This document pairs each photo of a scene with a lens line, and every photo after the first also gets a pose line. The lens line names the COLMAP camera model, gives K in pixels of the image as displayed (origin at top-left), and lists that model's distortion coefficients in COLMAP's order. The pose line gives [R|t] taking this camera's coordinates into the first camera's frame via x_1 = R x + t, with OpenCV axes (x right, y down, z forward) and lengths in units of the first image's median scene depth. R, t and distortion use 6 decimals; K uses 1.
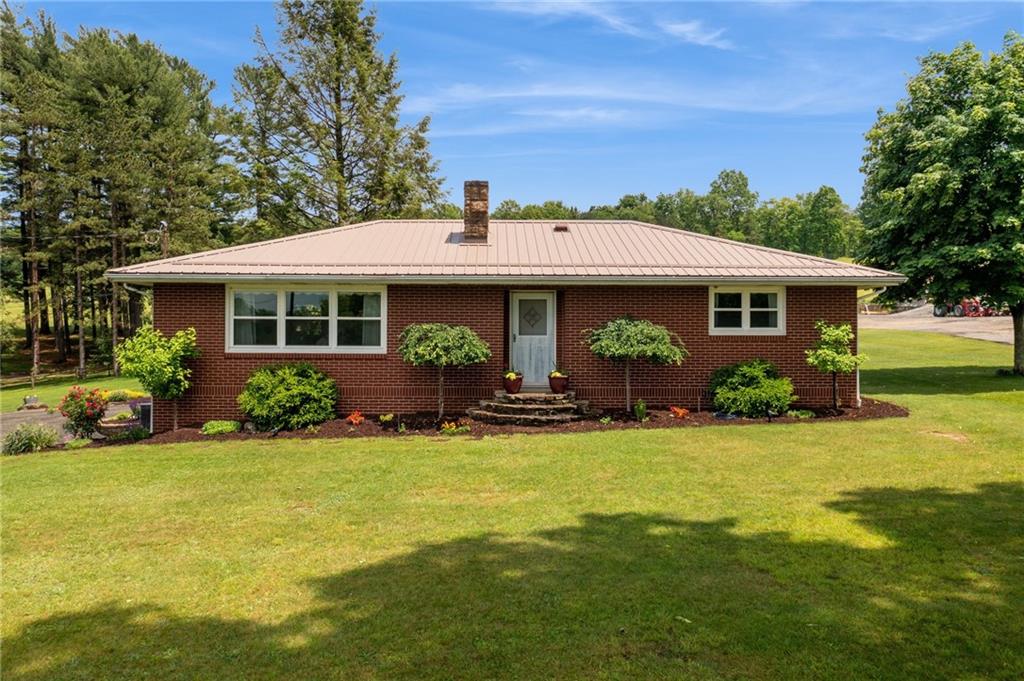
lens RADIAL K [[826.0, 0, 512.0], [0, 826.0, 340.5], [0, 0, 1]] dist [0.007205, -0.007602]
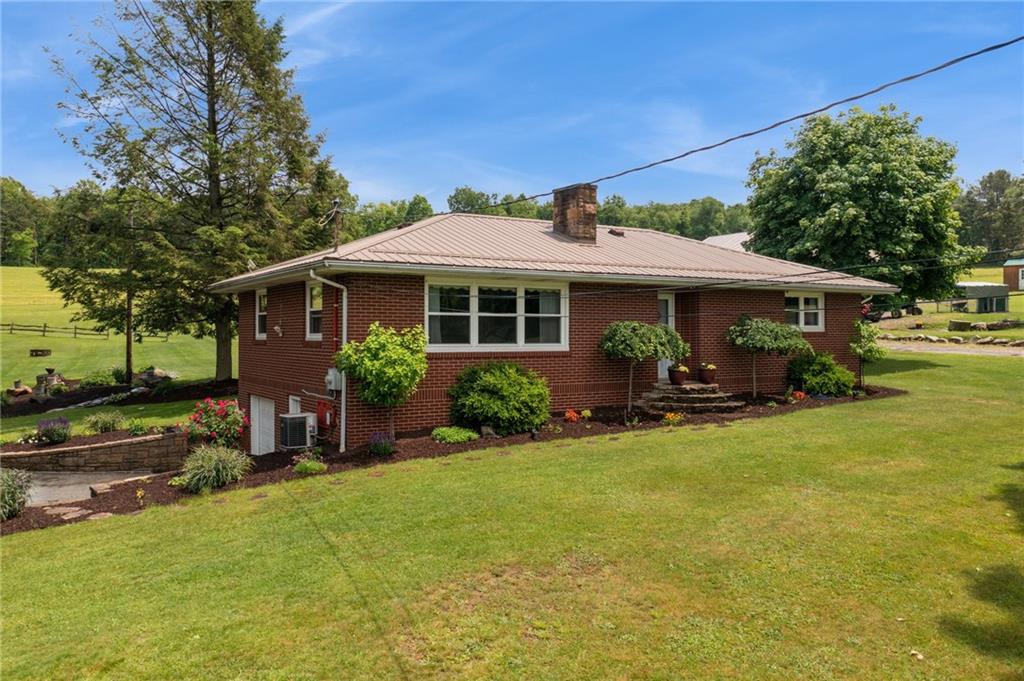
lens RADIAL K [[826.0, 0, 512.0], [0, 826.0, 340.5], [0, 0, 1]] dist [0.007205, -0.007602]
pose [[0.842744, -0.008799, 0.538243, -0.744297], [0.008204, 0.999960, 0.003501, -0.000567], [-0.538253, 0.001465, 0.842782, 0.190262]]
